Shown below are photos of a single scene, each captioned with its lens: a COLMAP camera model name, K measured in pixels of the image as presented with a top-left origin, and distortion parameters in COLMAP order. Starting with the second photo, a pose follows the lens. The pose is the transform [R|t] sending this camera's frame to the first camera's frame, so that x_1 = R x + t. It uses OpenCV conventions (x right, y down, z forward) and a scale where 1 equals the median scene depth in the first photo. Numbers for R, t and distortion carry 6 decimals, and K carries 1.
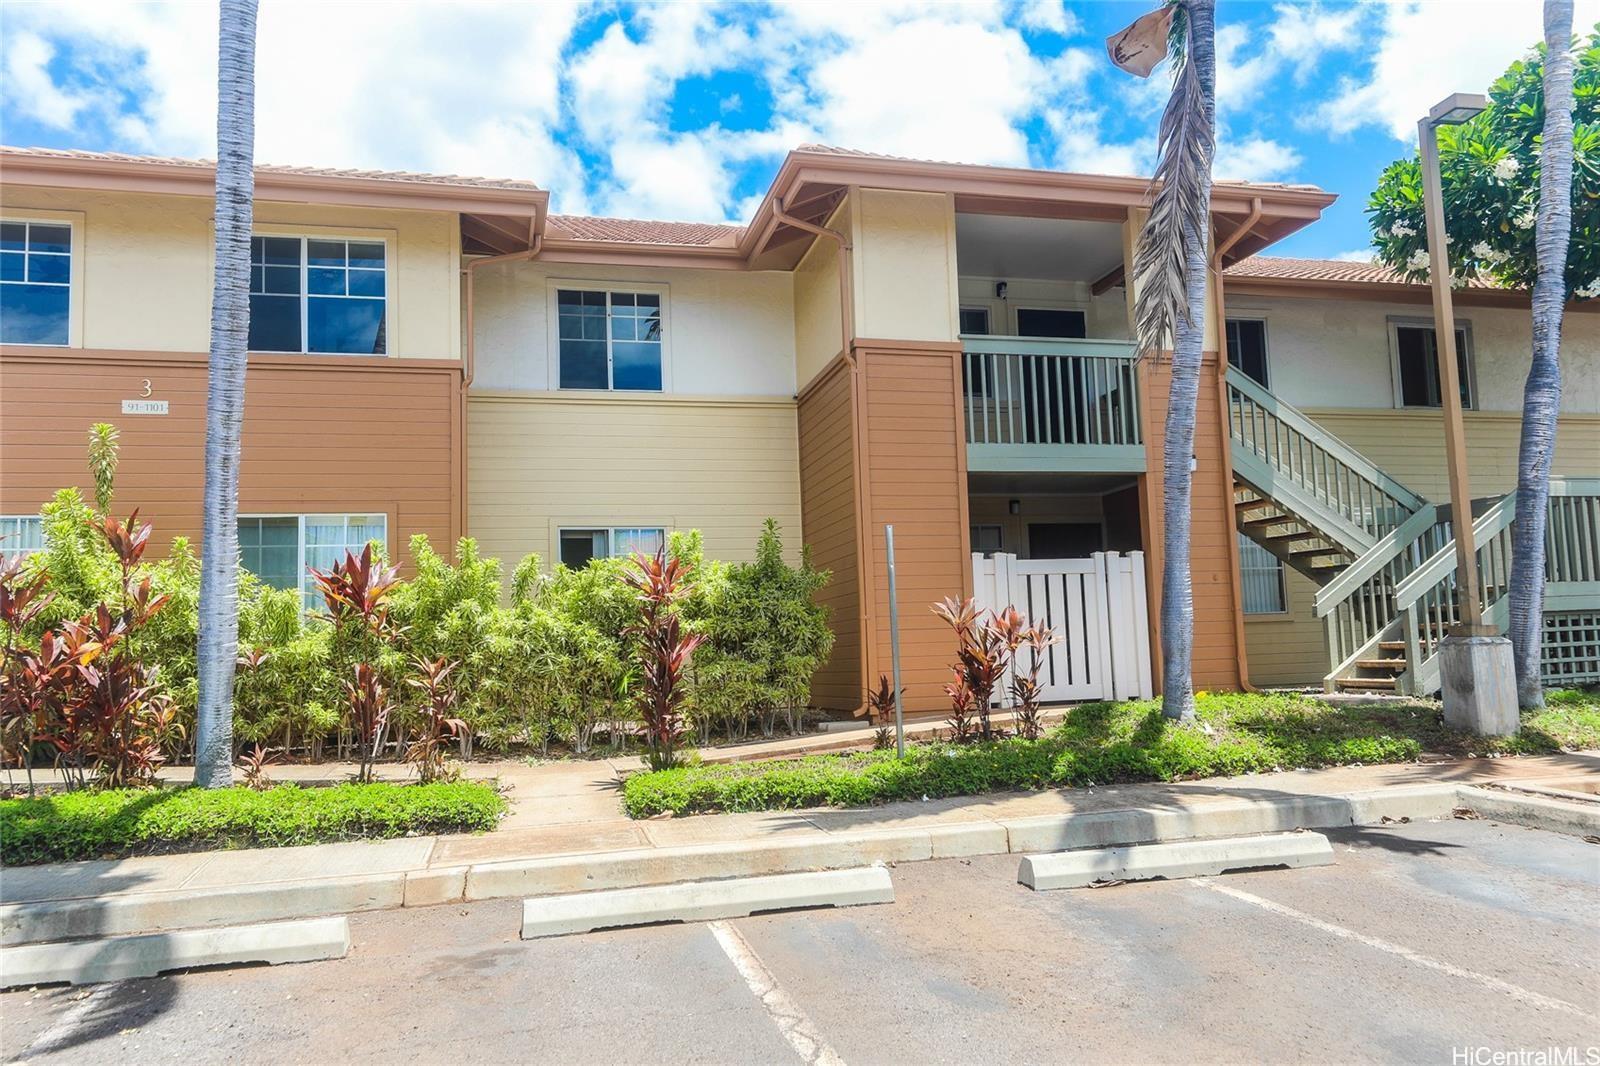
lens RADIAL K [[1147.6, 0, 800.0], [0, 1147.6, 533.0], [0, 0, 1]] dist [0.034099, 0.001431]
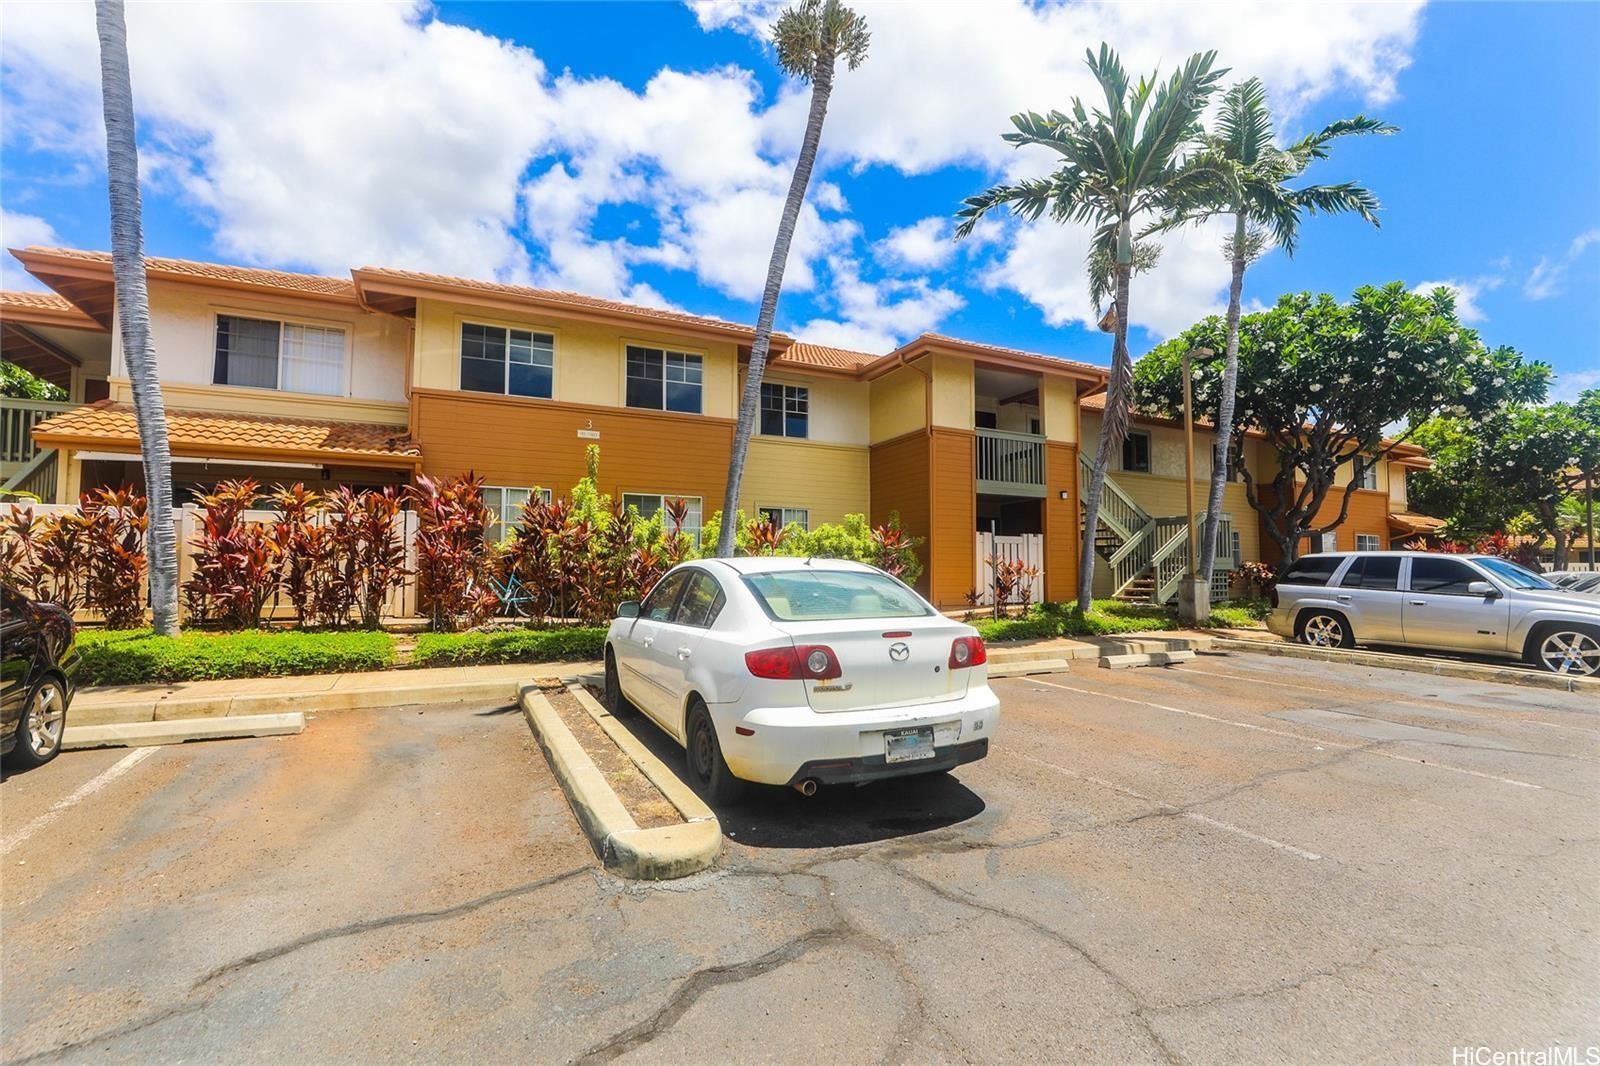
lens RADIAL K [[709.8, 0, 800.0], [0, 709.8, 533.0], [0, 0, 1]] dist [-0.032107, 0.030160]
pose [[0.978773, 0.050968, 0.198508, -0.369635], [-0.058763, 0.997707, 0.033576, -0.004279], [-0.196342, -0.044529, 0.979524, -0.183734]]
